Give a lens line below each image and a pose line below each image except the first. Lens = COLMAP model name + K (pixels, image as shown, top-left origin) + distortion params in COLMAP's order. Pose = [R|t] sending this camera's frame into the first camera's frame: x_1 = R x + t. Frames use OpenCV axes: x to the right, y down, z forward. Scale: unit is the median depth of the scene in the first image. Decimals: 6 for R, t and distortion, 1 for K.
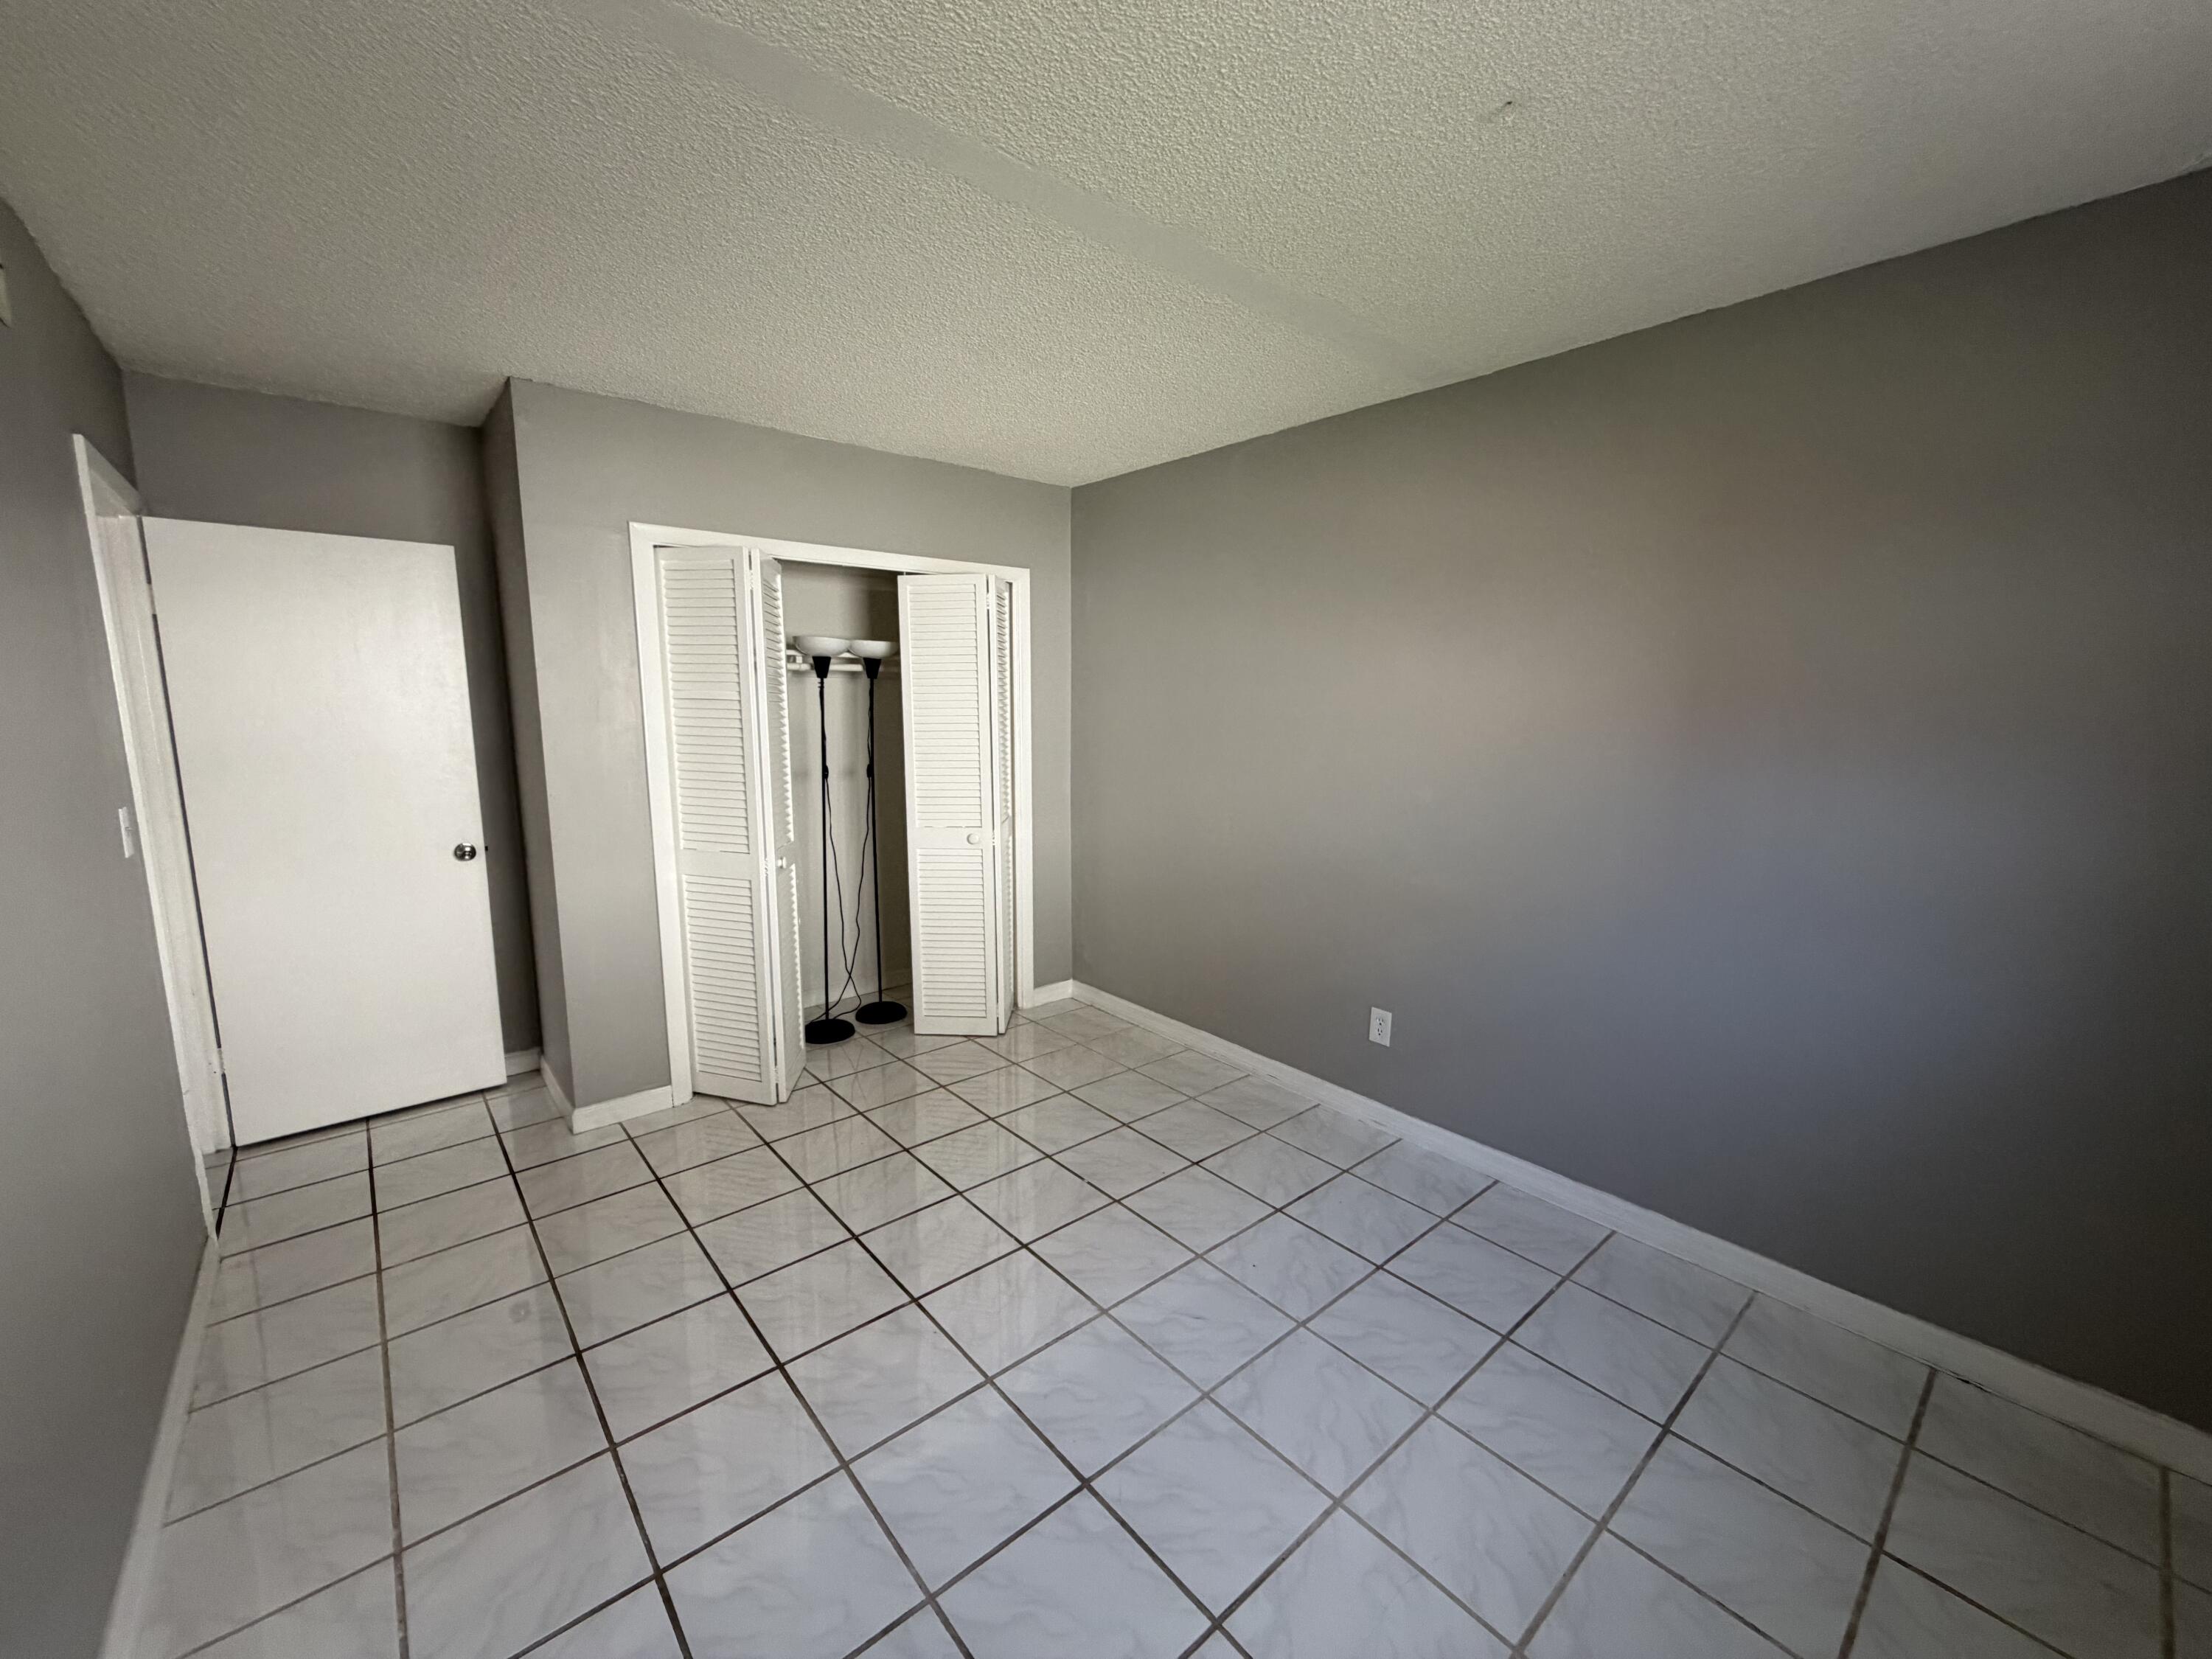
lens RADIAL K [[883.3, 0, 1101.6], [0, 883.3, 828.7], [0, 0, 1]] dist [-0.000665, 0.000446]
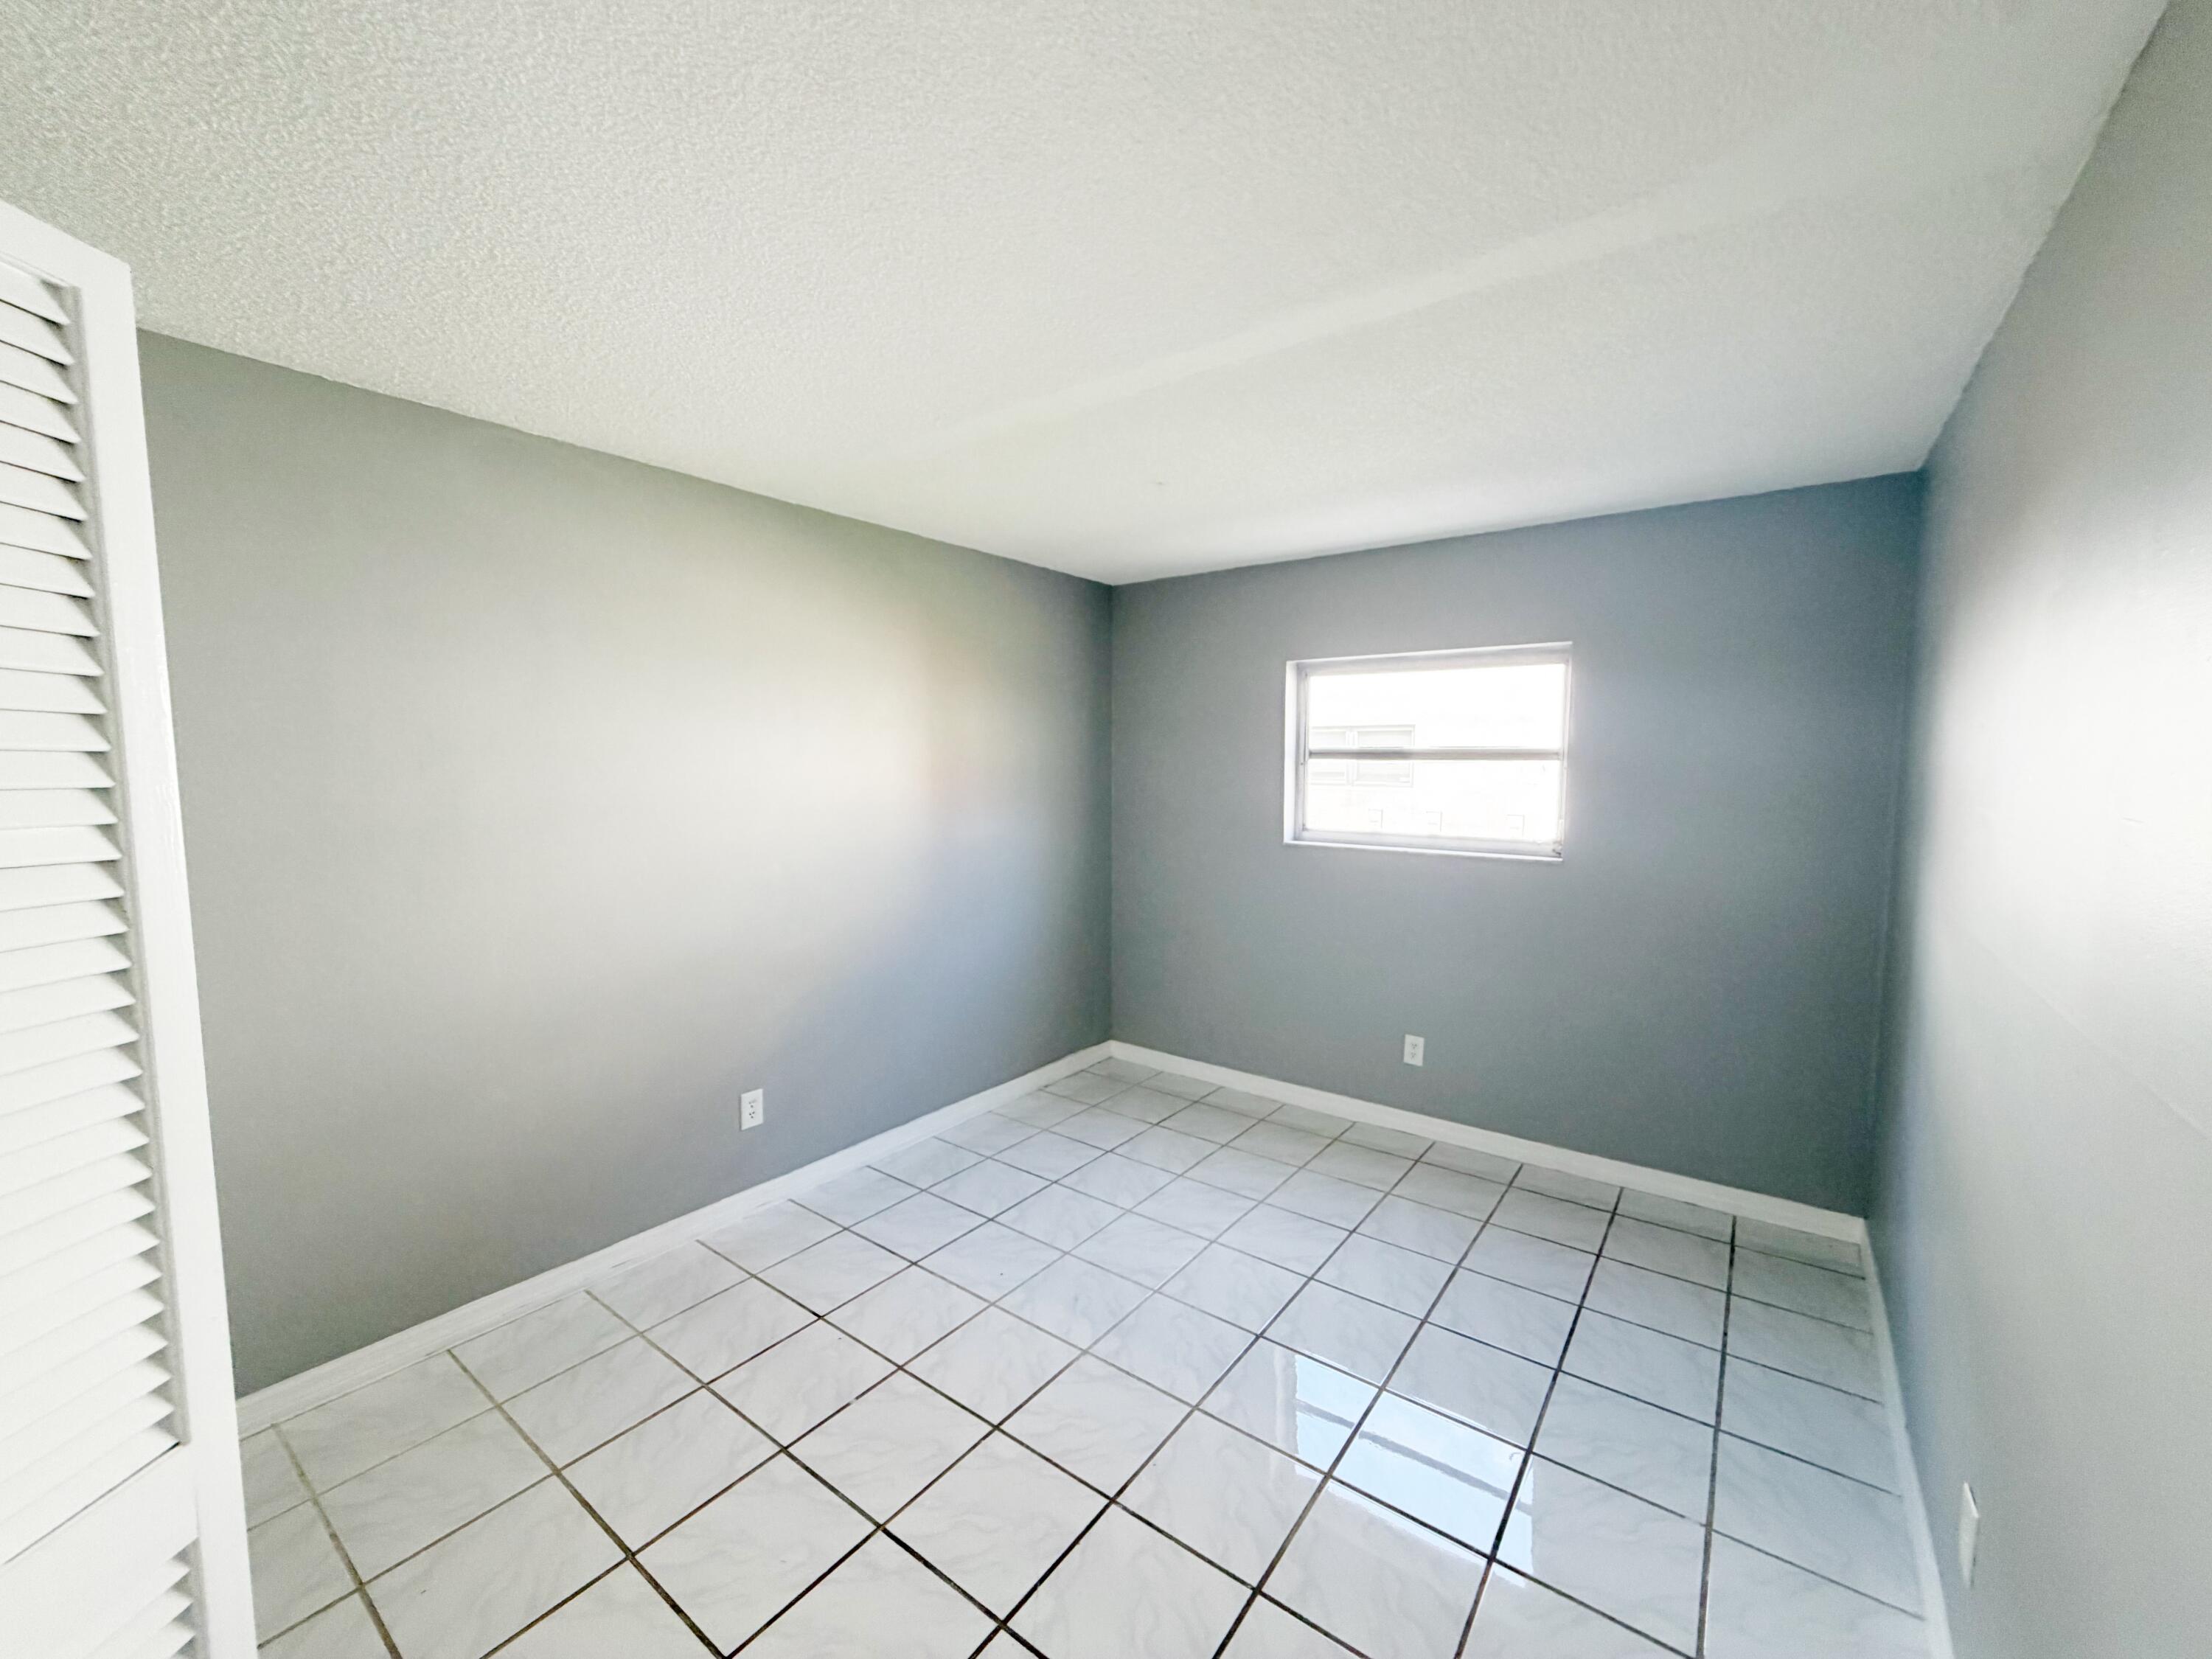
lens RADIAL K [[883.3, 0, 1102.4], [0, 883.3, 834.2], [0, 0, 1]] dist [-0.000665, 0.000446]
pose [[-0.218985, -0.088954, 0.971665, -0.883738], [0.141799, 0.982362, 0.121891, -0.179597], [-0.965370, 0.164474, -0.202509, 0.973899]]
